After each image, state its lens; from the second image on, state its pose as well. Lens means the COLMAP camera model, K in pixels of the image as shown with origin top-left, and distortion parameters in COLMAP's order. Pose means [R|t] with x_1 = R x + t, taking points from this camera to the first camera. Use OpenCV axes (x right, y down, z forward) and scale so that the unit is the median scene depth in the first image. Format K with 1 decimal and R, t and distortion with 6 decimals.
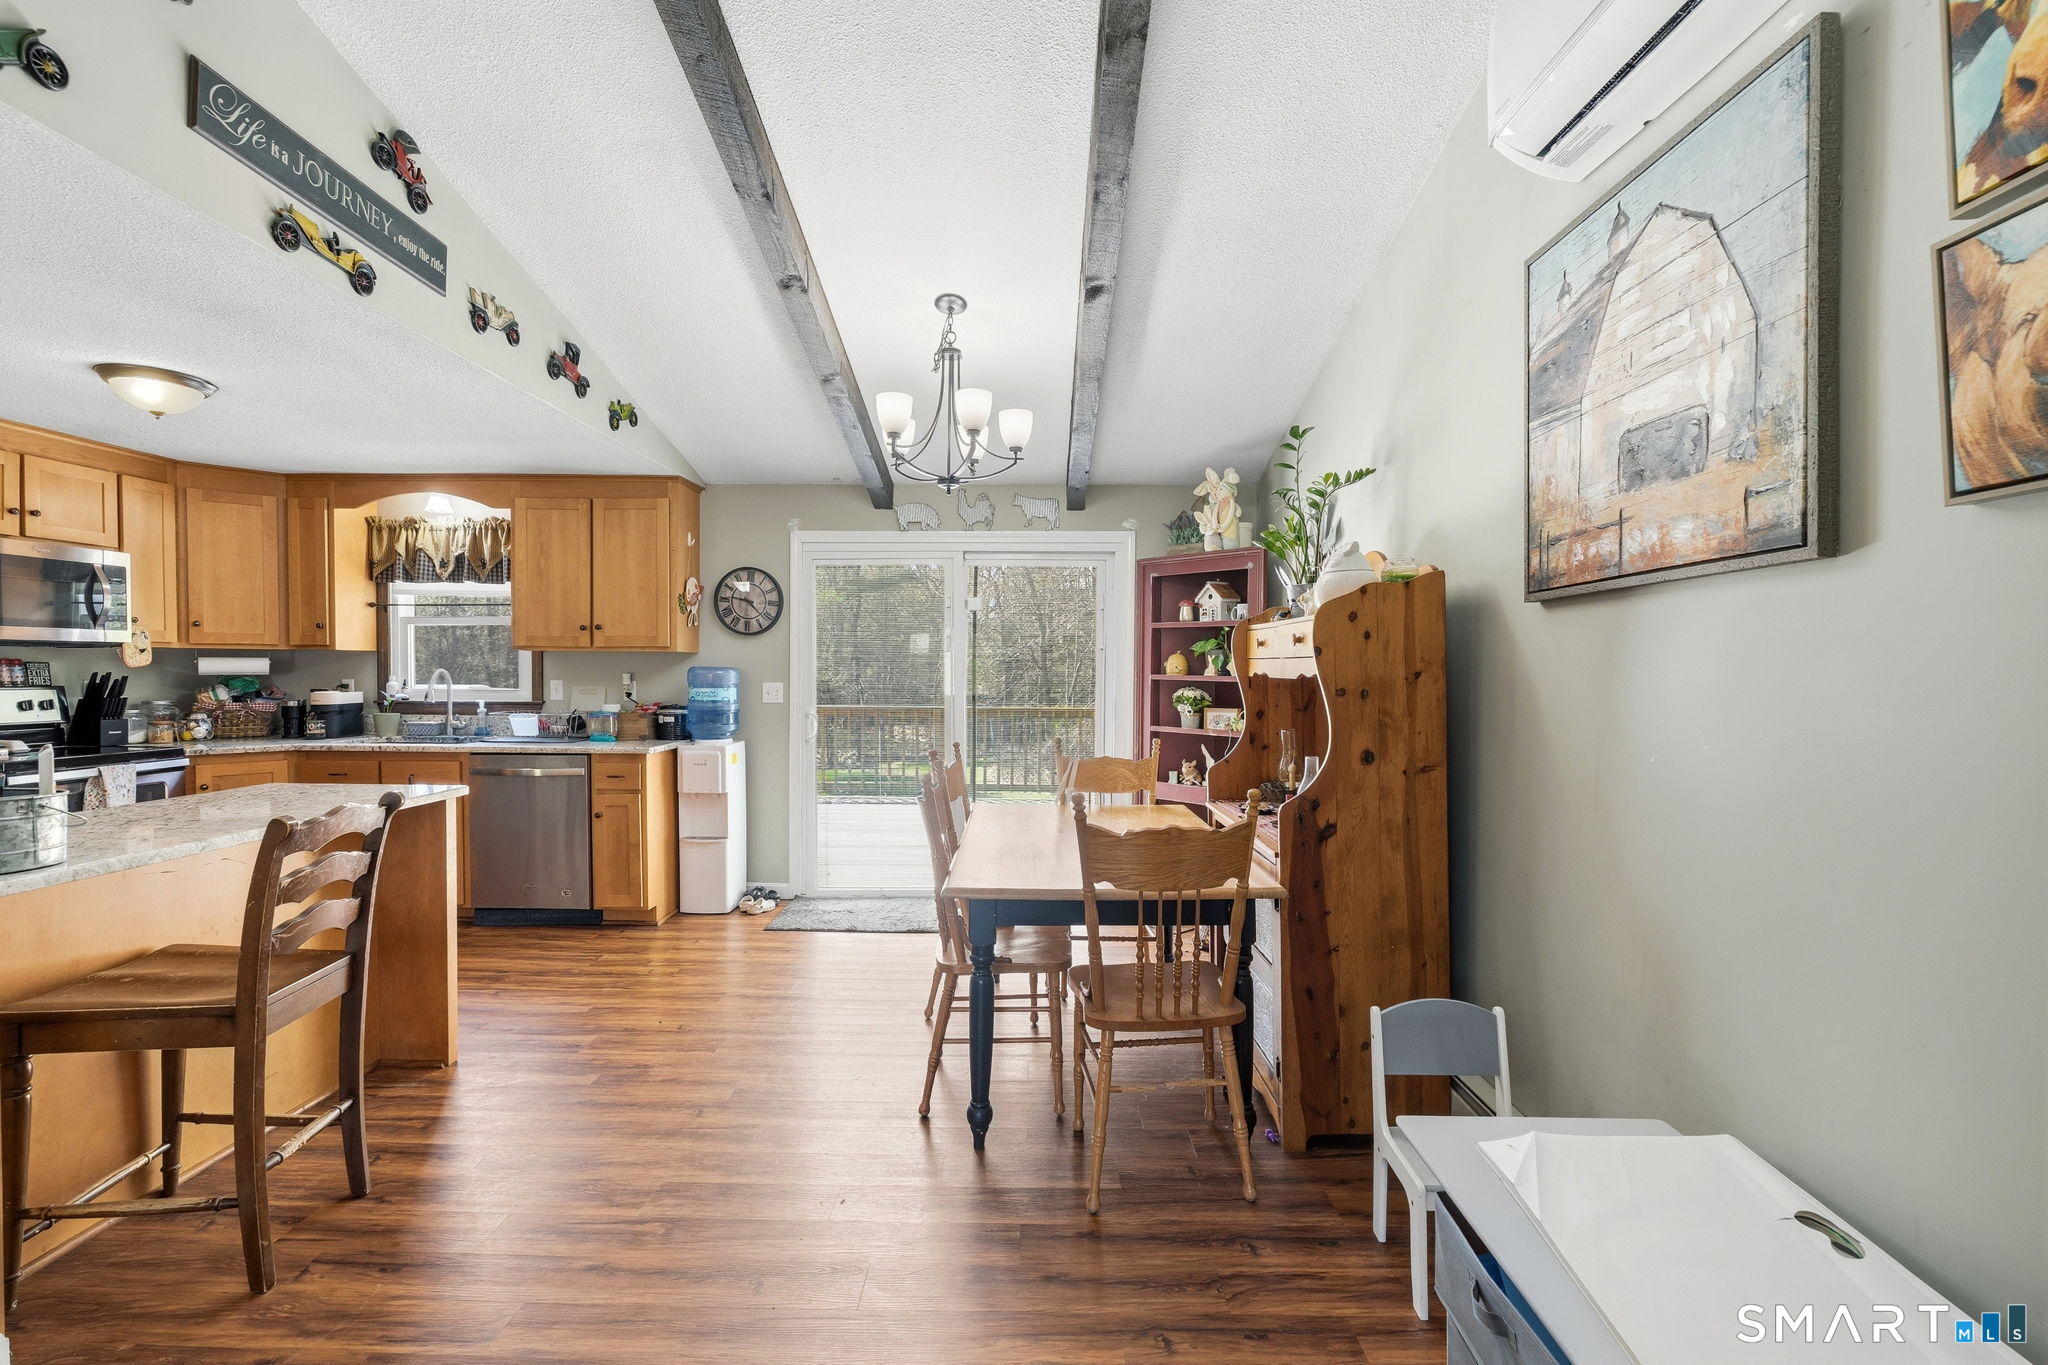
lens RADIAL K [[934.2, 0, 1015.8], [0, 934.2, 679.6], [0, 0, 1]] dist [-0.007763, -0.000376]
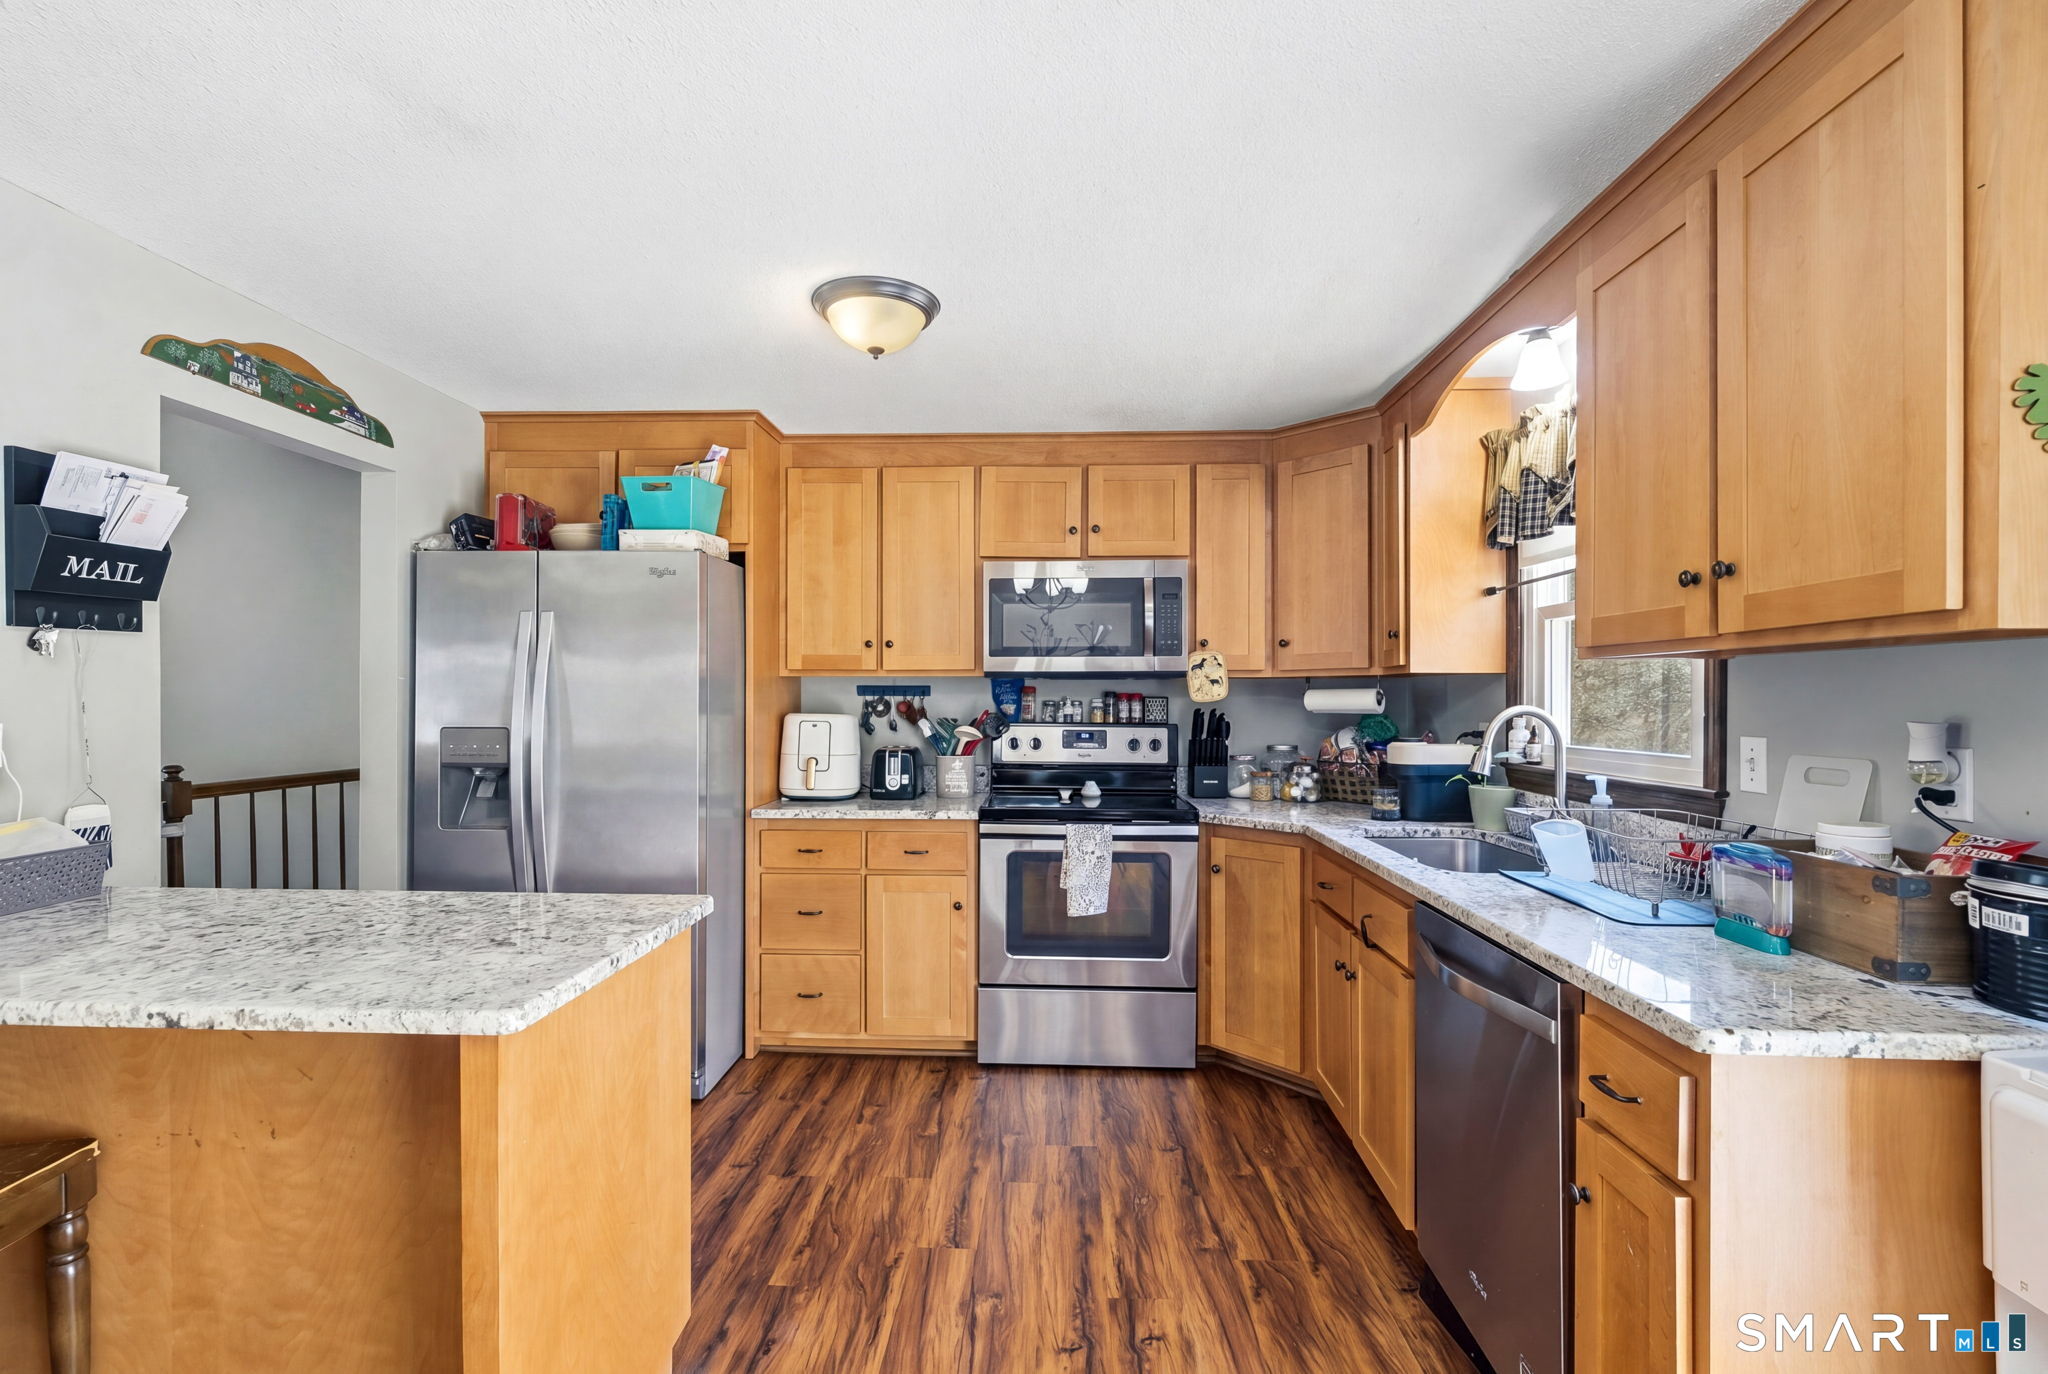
lens RADIAL K [[934.2, 0, 1011.7], [0, 934.2, 698.2], [0, 0, 1]] dist [-0.007763, -0.000376]
pose [[-0.007365, -0.005633, -0.999957, -0.141839], [-0.012110, 0.999911, -0.005543, -0.009525], [0.999900, 0.012068, -0.007433, 0.779139]]
